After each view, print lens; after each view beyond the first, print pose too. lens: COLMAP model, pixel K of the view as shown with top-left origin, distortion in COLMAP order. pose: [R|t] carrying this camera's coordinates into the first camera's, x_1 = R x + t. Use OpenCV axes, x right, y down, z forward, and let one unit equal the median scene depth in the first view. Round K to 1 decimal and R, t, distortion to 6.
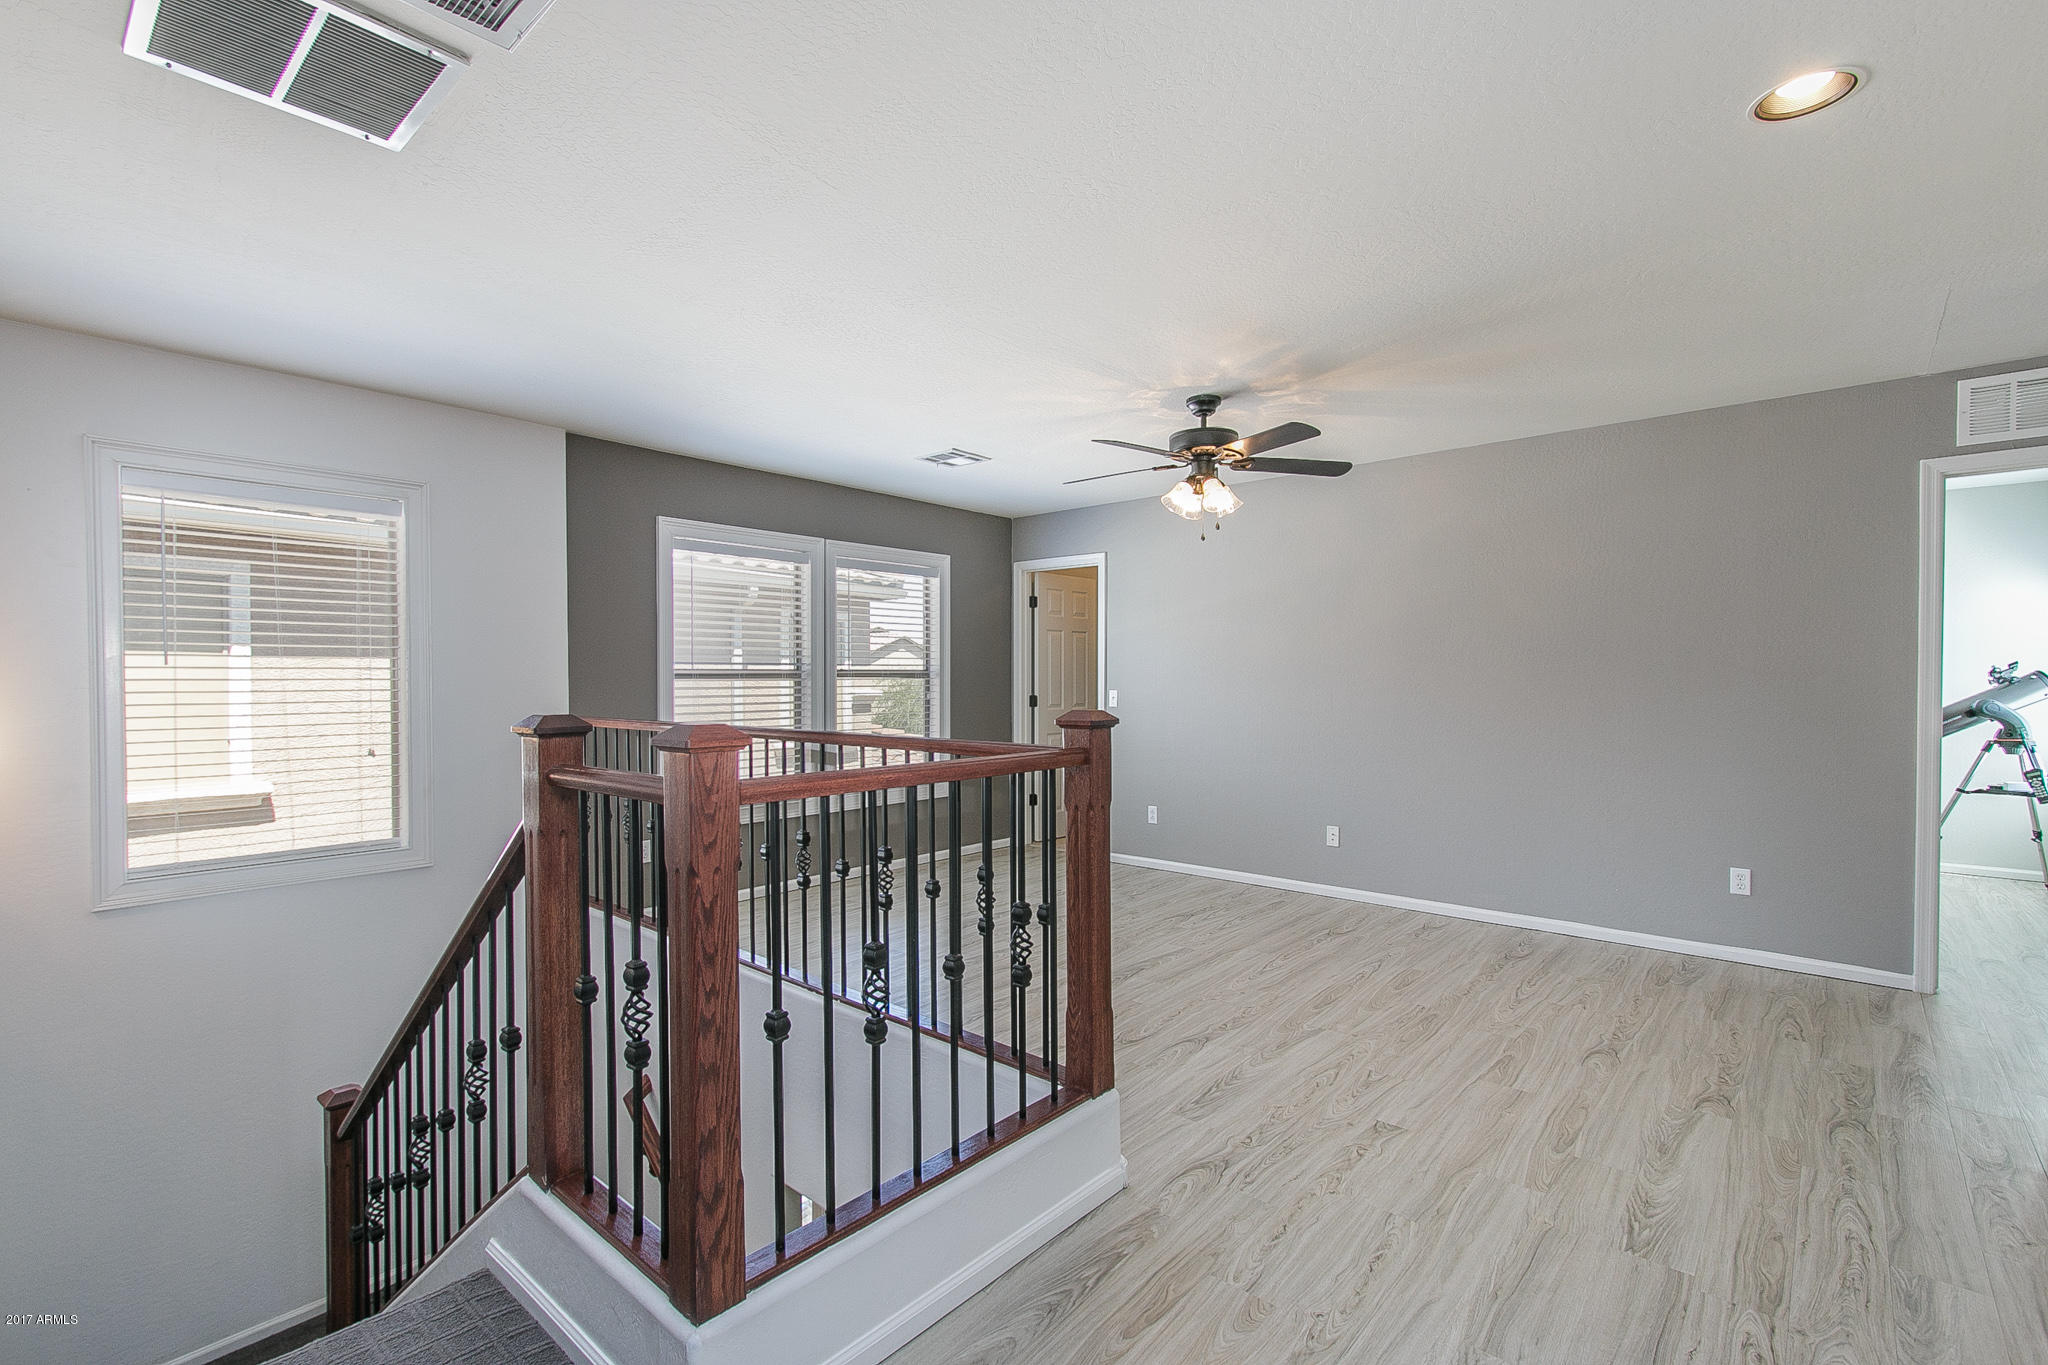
lens RADIAL K [[933.4, 0, 1016.4], [0, 933.4, 687.5], [0, 0, 1]] dist [0.003864, -0.000772]
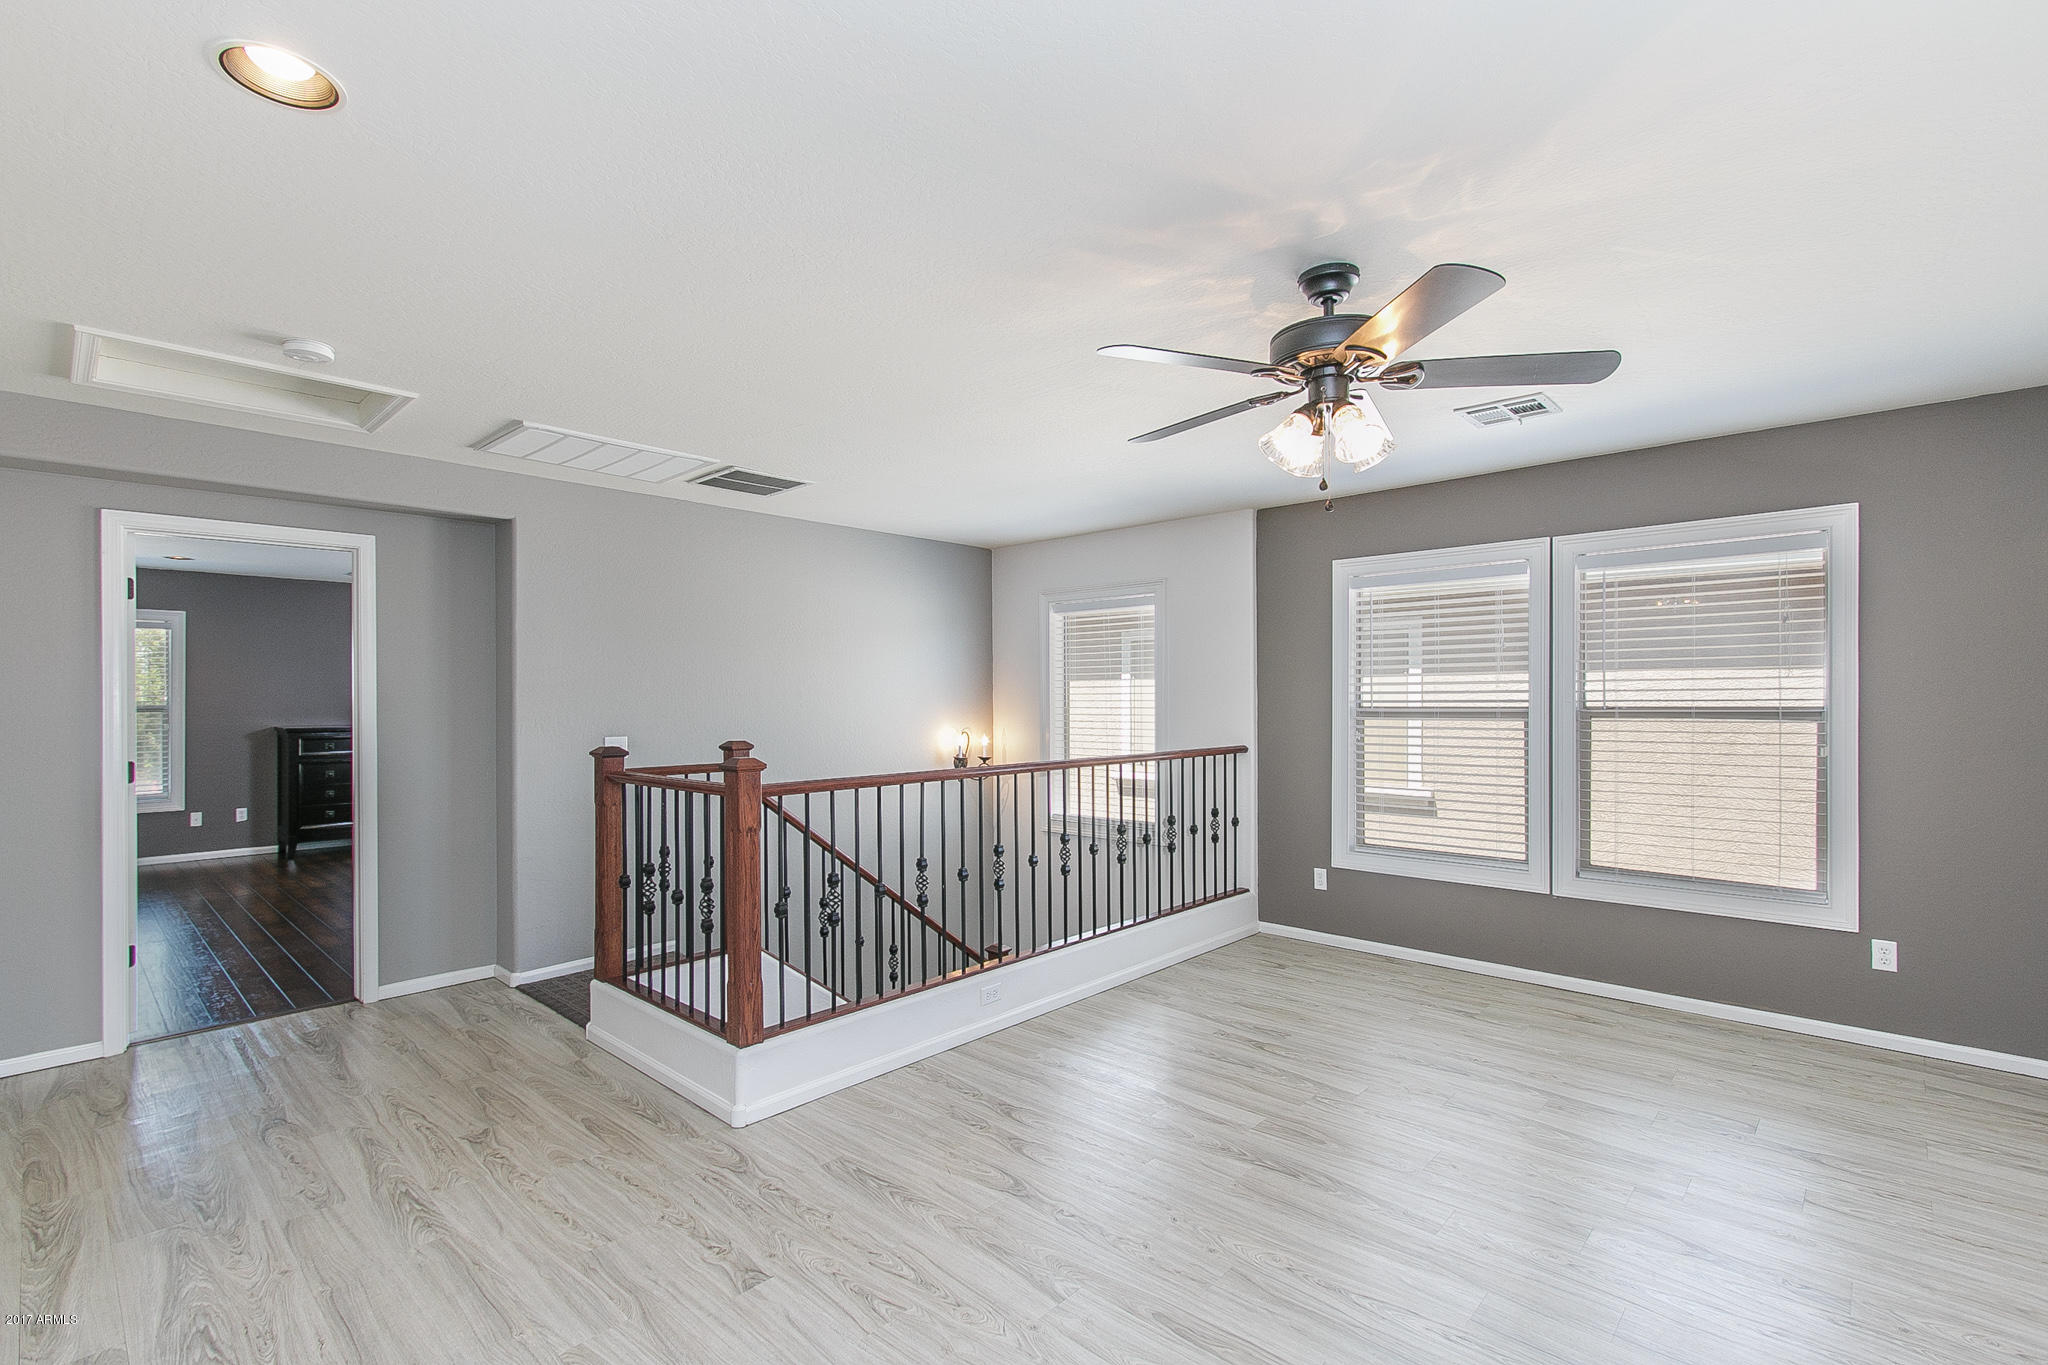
lens RADIAL K [[933.4, 0, 1023.0], [0, 933.4, 690.5], [0, 0, 1]] dist [0.003864, -0.000772]
pose [[-0.031924, -0.002840, -0.999486, 0.826364], [-0.004485, 0.999986, -0.002698, -0.041739], [0.999480, 0.004396, -0.031936, 0.848225]]
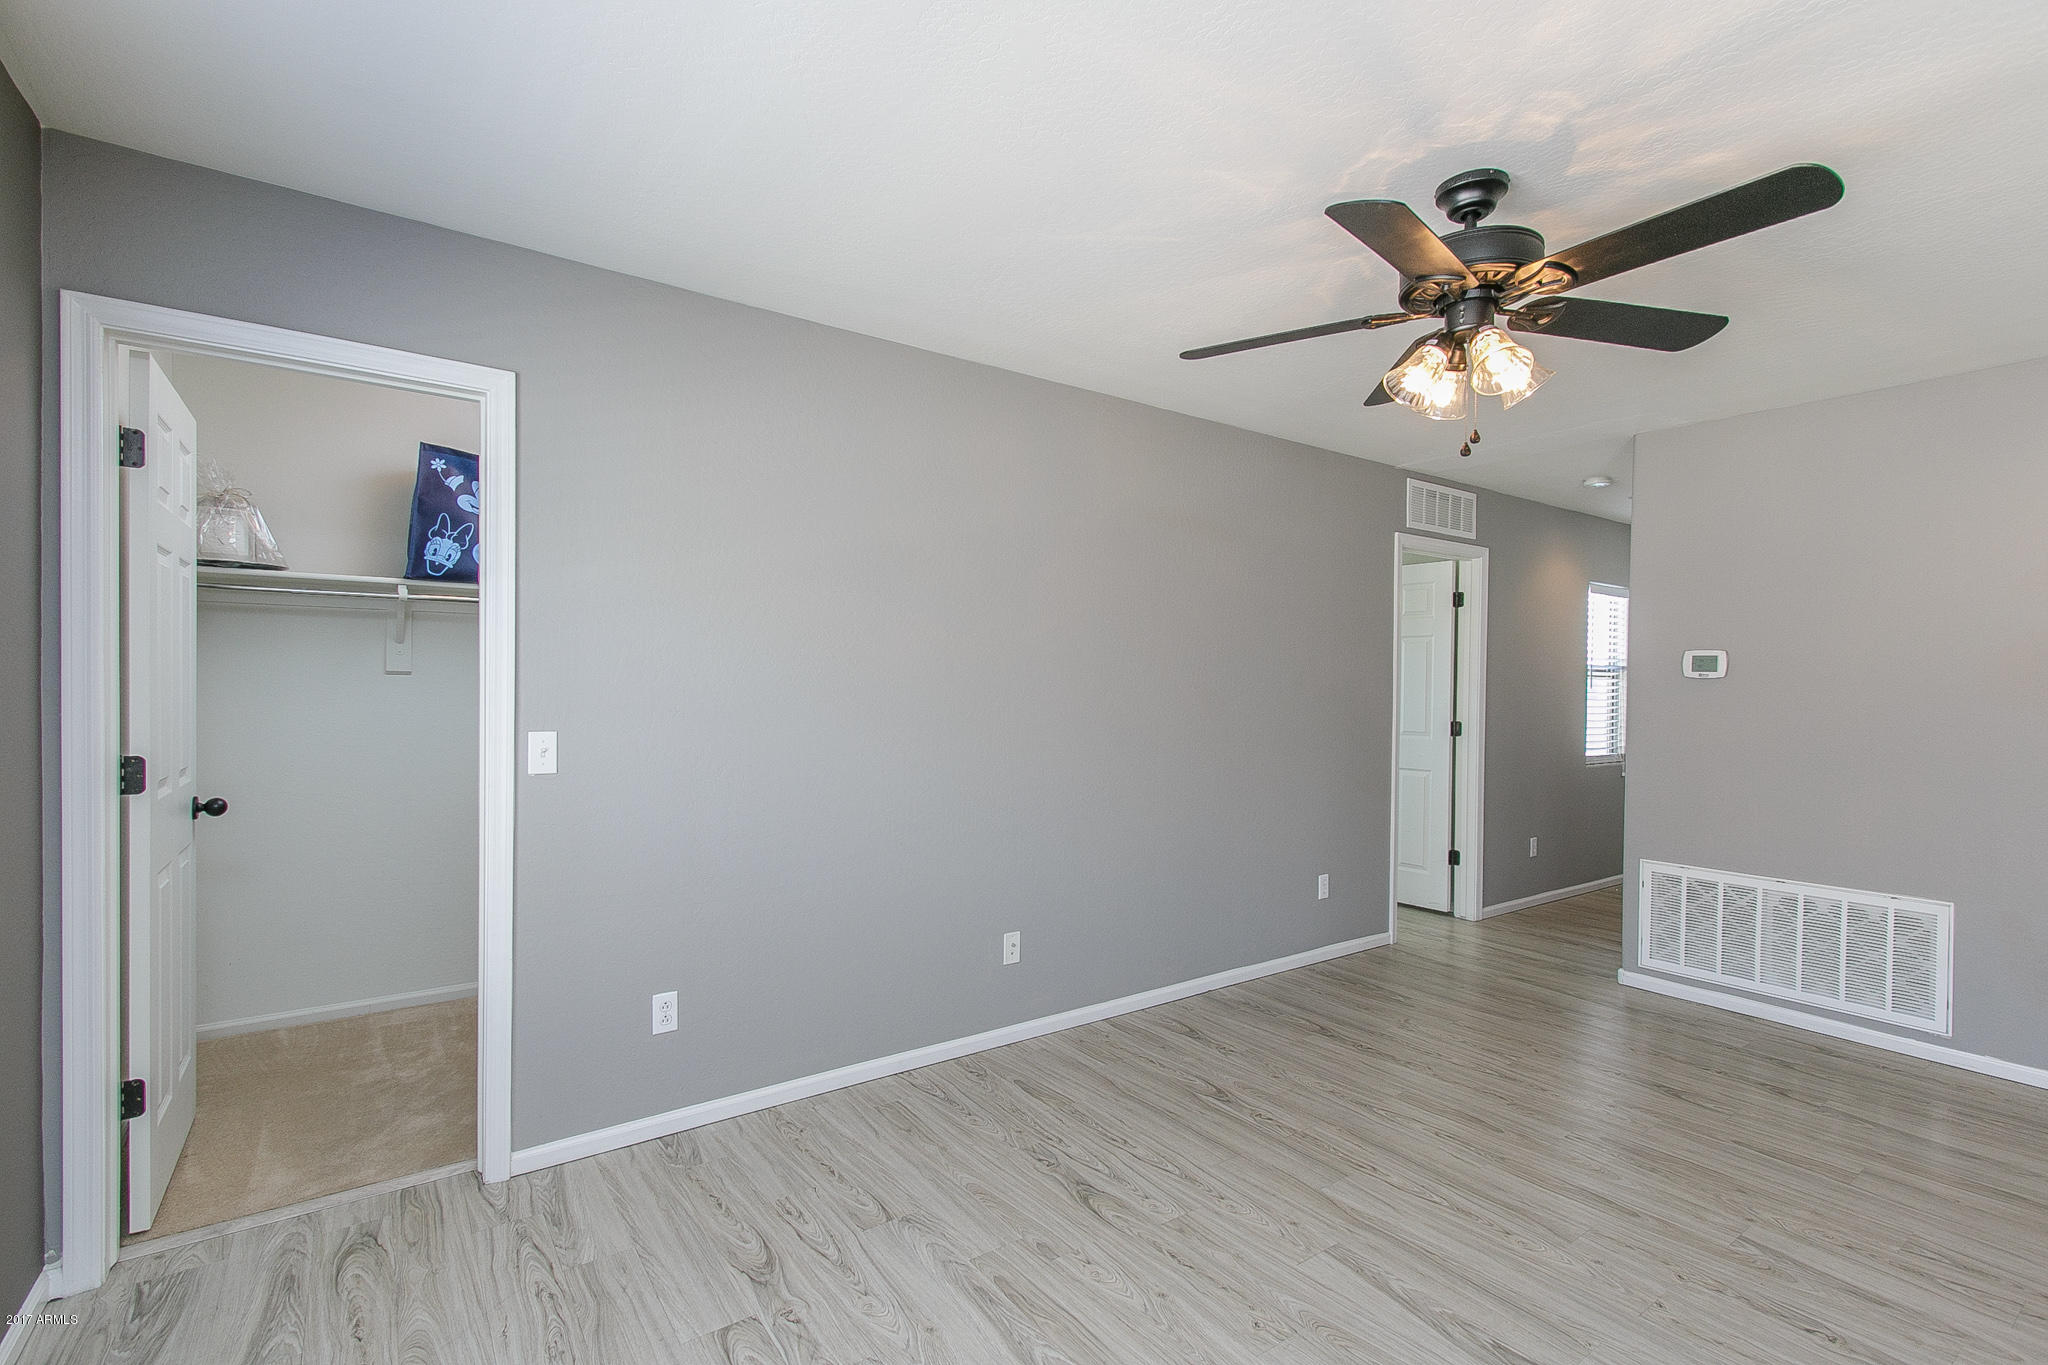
lens RADIAL K [[933.4, 0, 1034.8], [0, 933.4, 690.7], [0, 0, 1]] dist [0.003864, -0.000772]
pose [[0.221407, -0.008061, 0.975148, -0.377811], [-0.003904, 0.999950, 0.009152, -0.029522], [-0.975174, -0.005833, 0.221365, 1.153824]]
